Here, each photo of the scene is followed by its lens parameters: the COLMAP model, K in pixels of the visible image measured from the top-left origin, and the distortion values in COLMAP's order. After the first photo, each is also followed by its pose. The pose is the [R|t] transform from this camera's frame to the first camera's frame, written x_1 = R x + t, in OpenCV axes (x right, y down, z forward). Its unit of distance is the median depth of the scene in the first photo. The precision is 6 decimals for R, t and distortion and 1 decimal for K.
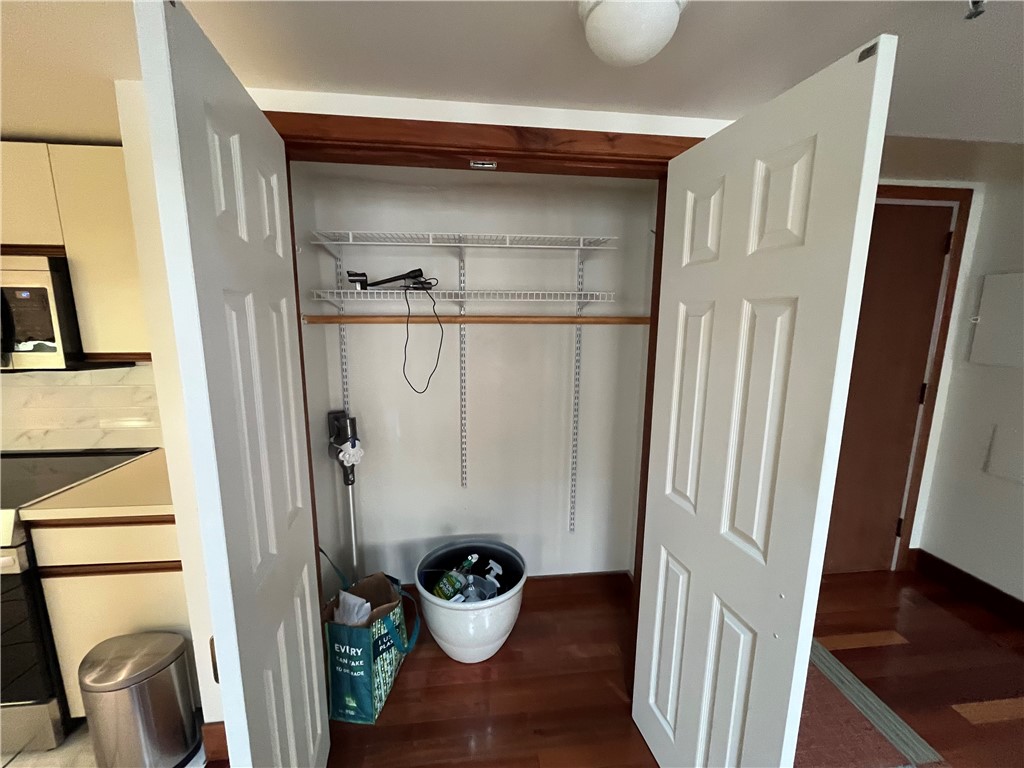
lens RADIAL K [[414.1, 0, 515.8], [0, 414.1, 386.5], [0, 0, 1]] dist [-0.001449, -0.000382]
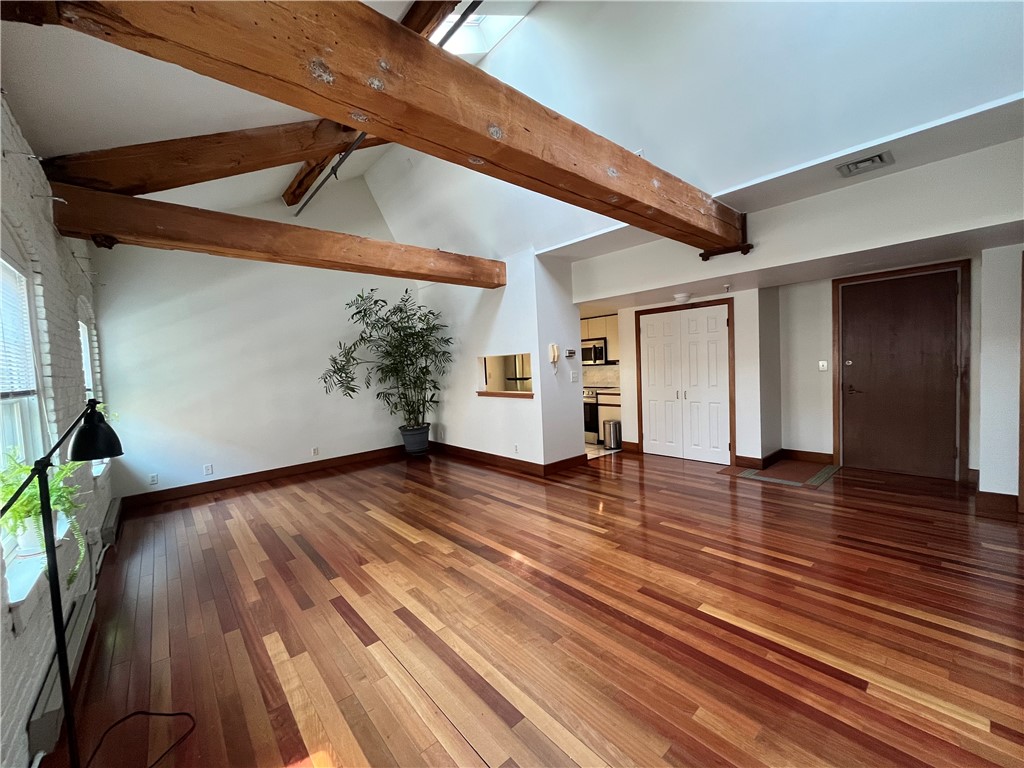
lens RADIAL K [[414.1, 0, 515.8], [0, 414.1, 386.5], [0, 0, 1]] dist [-0.001449, -0.000382]
pose [[0.566961, 0.012793, -0.823646, 2.140009], [-0.087580, 0.995148, -0.044829, 0.500282], [0.819076, 0.097551, 0.565330, -2.377508]]
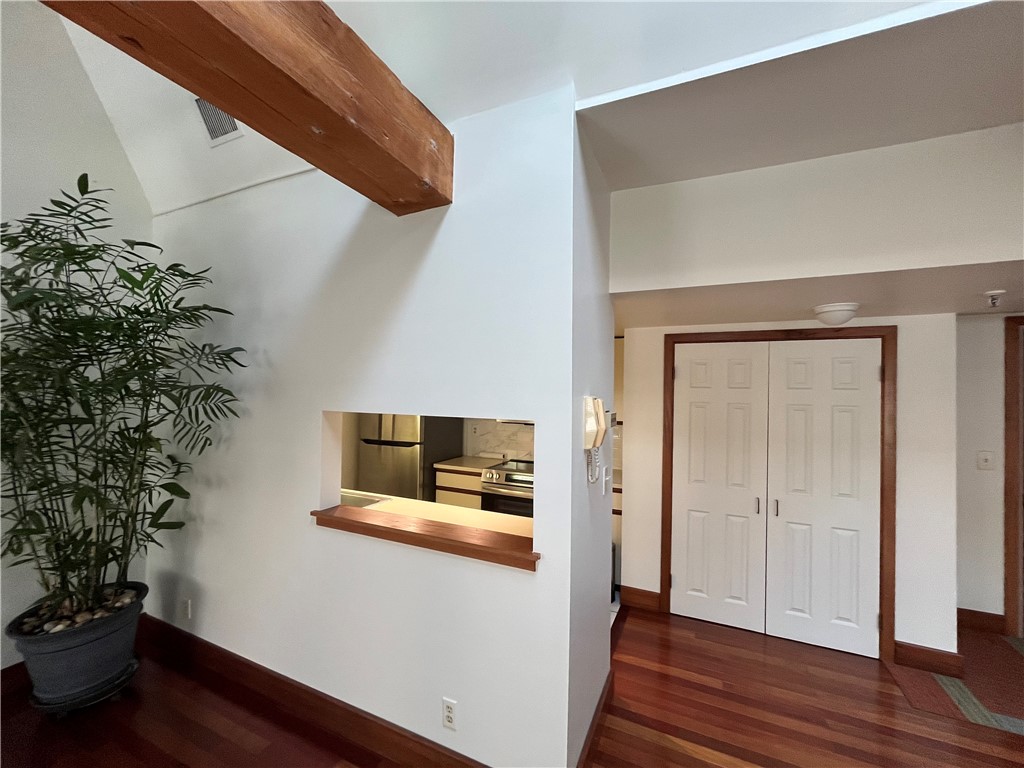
lens RADIAL K [[414.1, 0, 515.8], [0, 414.1, 386.5], [0, 0, 1]] dist [-0.001449, -0.000382]
pose [[0.857607, 0.001534, -0.514304, -0.080624], [-0.097132, 0.982483, -0.159038, 0.152439], [0.505051, 0.186347, 0.842733, -1.315746]]
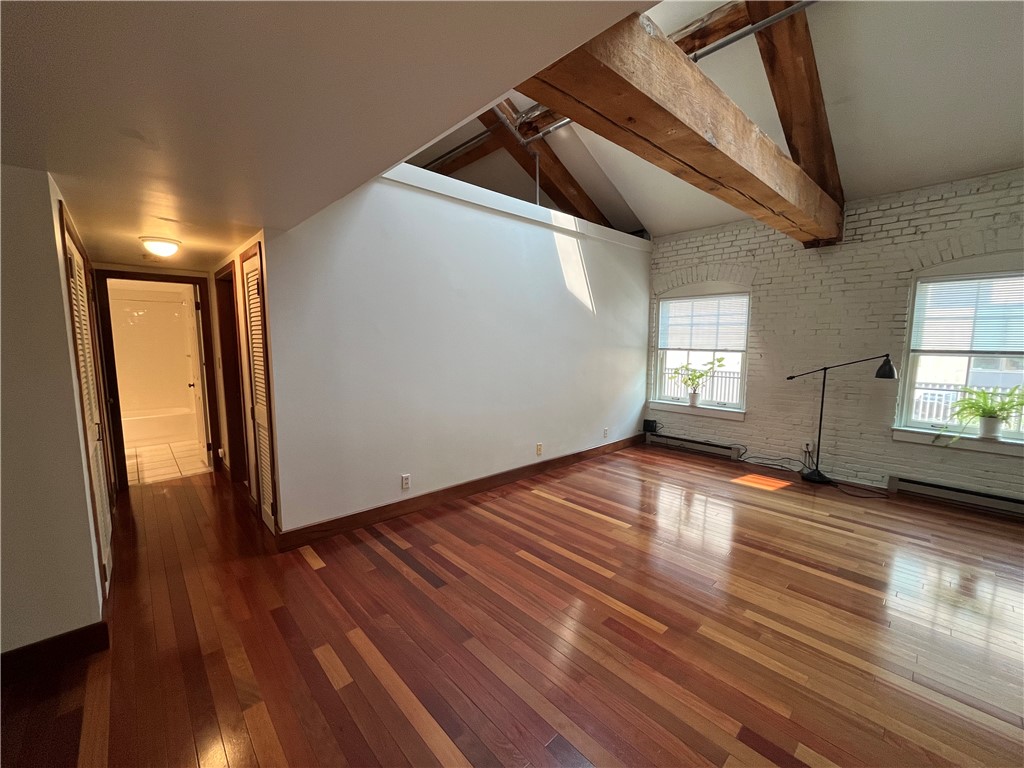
lens RADIAL K [[414.1, 0, 515.8], [0, 414.1, 386.5], [0, 0, 1]] dist [-0.001449, -0.000382]
pose [[-0.601981, -0.098992, 0.792351, -0.000534], [0.125228, 0.968304, 0.216115, -0.063802], [-0.788630, 0.229322, -0.570504, 0.659048]]
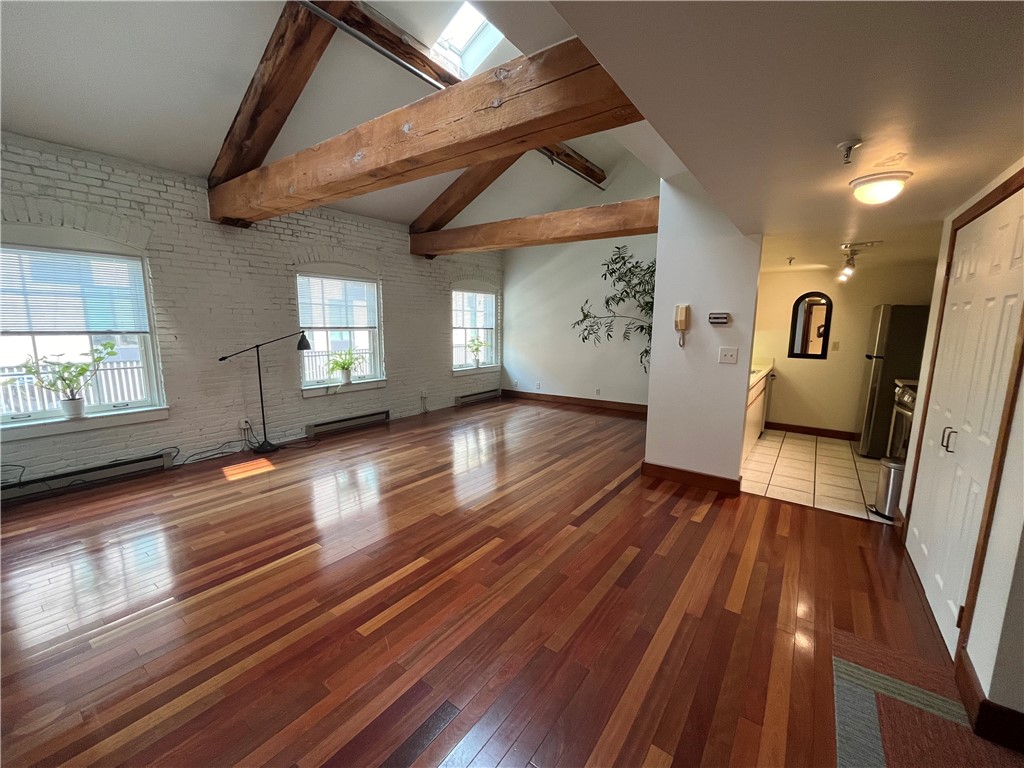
lens RADIAL K [[414.1, 0, 515.8], [0, 414.1, 386.5], [0, 0, 1]] dist [-0.001449, -0.000382]
pose [[-0.670529, 0.099927, -0.735123, 1.951891], [-0.136531, 0.957342, 0.254668, -0.049084], [0.729212, 0.271130, -0.628282, 0.694978]]
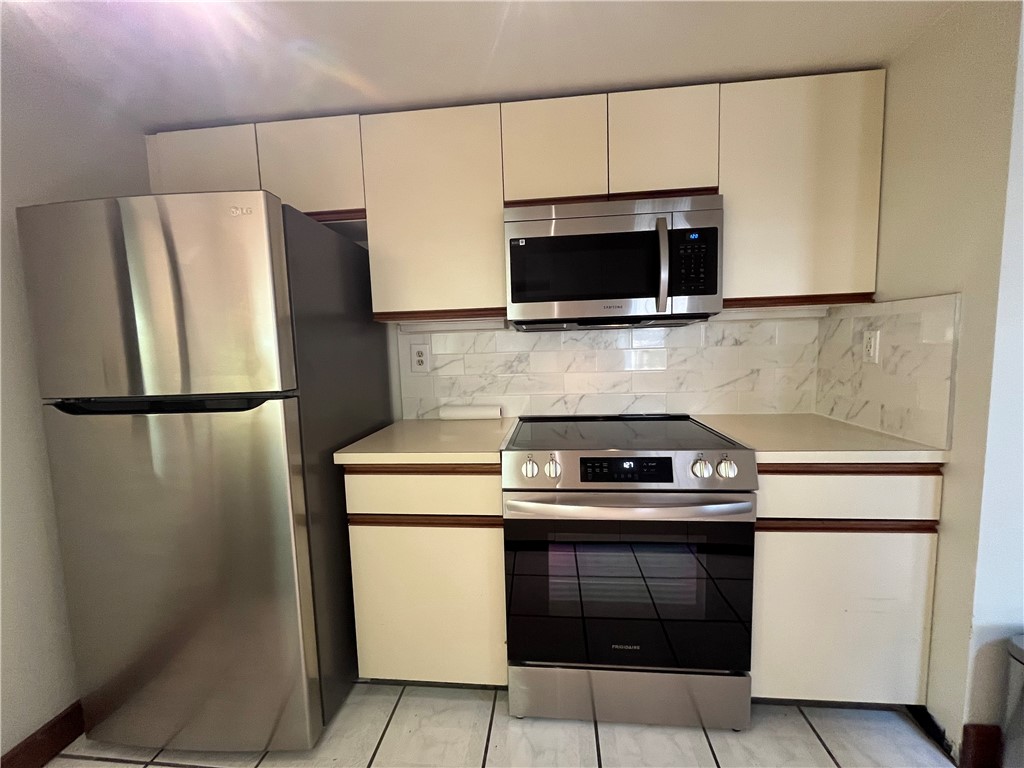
lens RADIAL K [[414.1, 0, 515.8], [0, 414.1, 386.5], [0, 0, 1]] dist [-0.001449, -0.000382]
pose [[0.978282, -0.017720, -0.206521, -1.359632], [0.004649, 0.997964, -0.063605, 0.185030], [0.207227, 0.061263, 0.976373, -0.015204]]
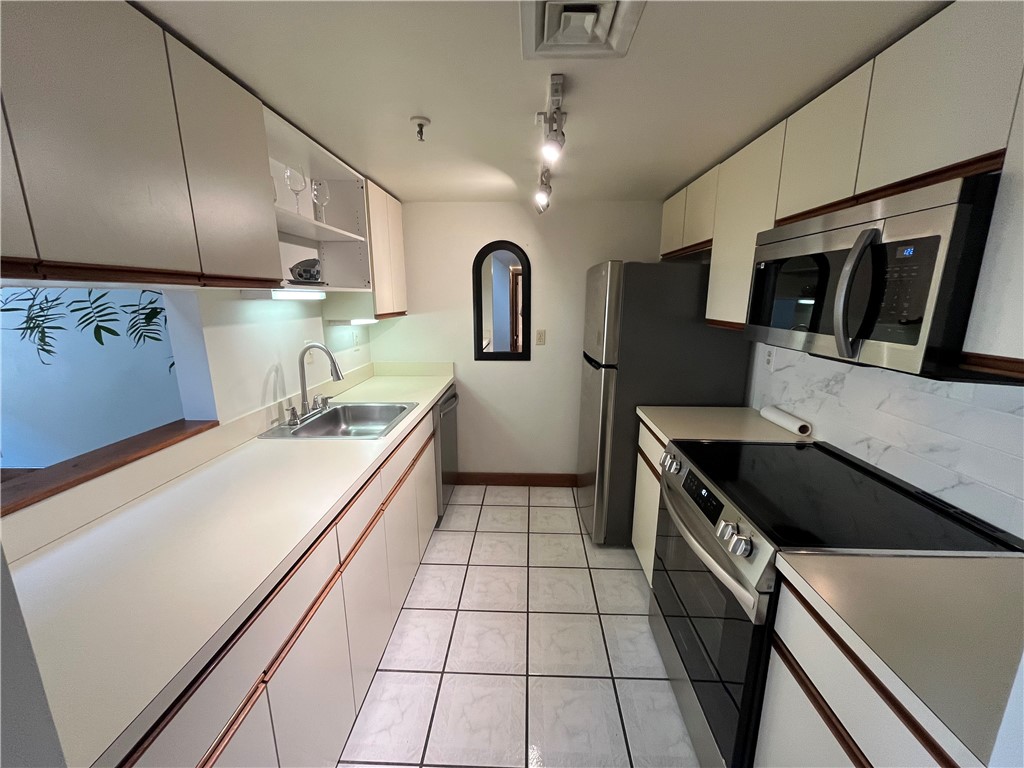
lens RADIAL K [[414.1, 0, 515.8], [0, 414.1, 386.5], [0, 0, 1]] dist [-0.001449, -0.000382]
pose [[-0.135772, 0.203442, -0.969627, -0.432858], [-0.168344, 0.959721, 0.224936, -0.062979], [0.976333, 0.193771, -0.096055, 0.496523]]
